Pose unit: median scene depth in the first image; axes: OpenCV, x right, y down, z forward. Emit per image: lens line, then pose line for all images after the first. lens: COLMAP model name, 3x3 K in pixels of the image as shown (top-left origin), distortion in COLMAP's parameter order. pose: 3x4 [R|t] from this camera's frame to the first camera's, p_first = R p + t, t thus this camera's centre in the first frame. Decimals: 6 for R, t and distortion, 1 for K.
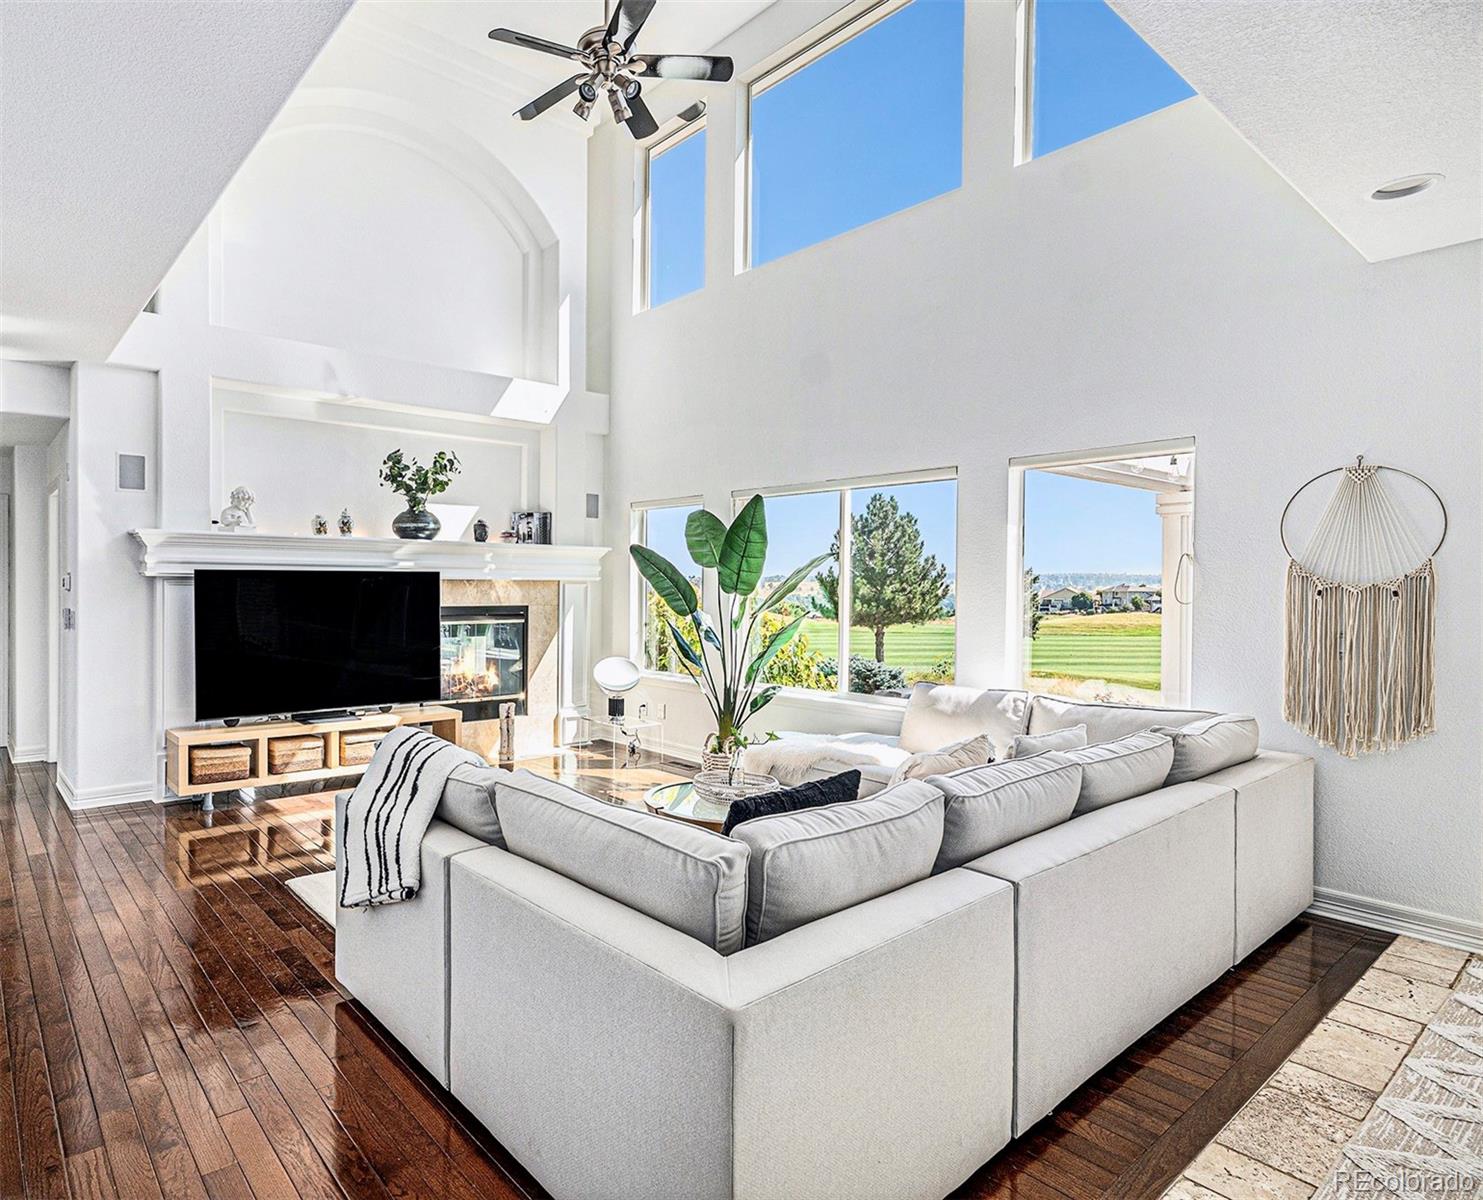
lens RADIAL K [[546.9, 0, 640.1], [0, 546.9, 588.6], [0, 0, 1]] dist [-0.000482, -0.000032]
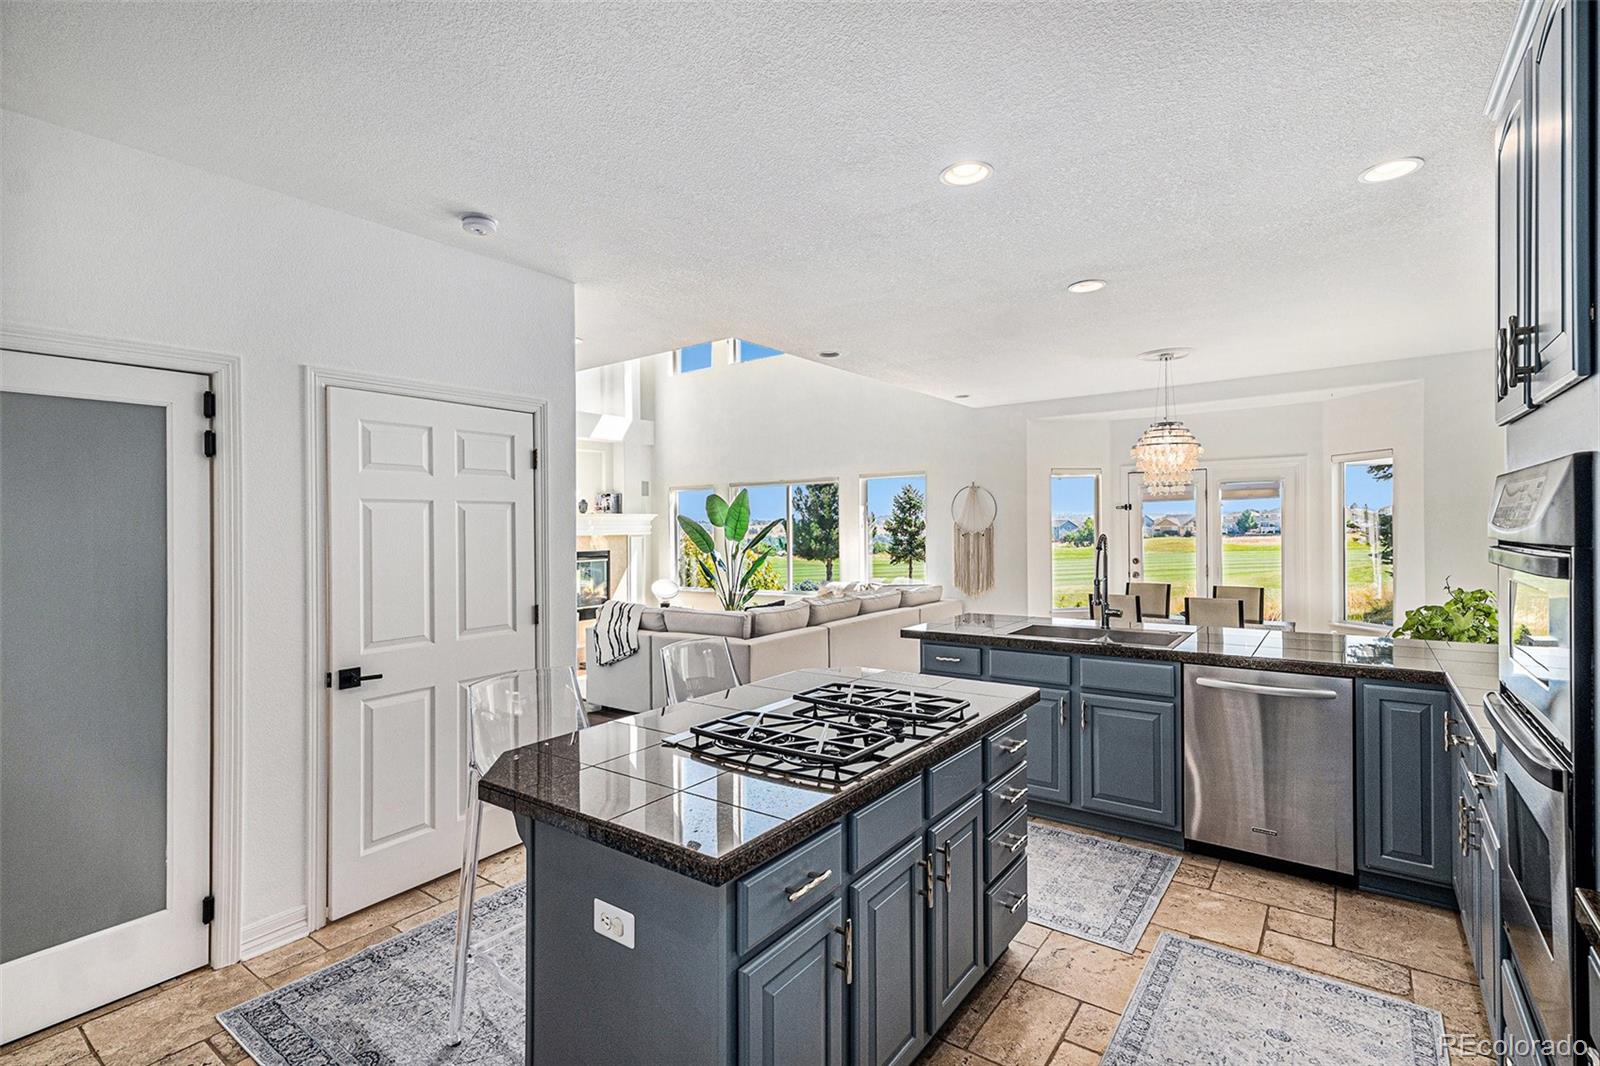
lens RADIAL K [[744.6, 0, 800.0], [0, 744.6, 533.0], [0, 0, 1]] dist [0.000778, 0.000105]
pose [[0.950588, -0.022859, 0.309612, -0.382399], [0.019328, 0.999709, 0.014466, -0.046950], [-0.309852, -0.007767, 0.950753, -1.429791]]
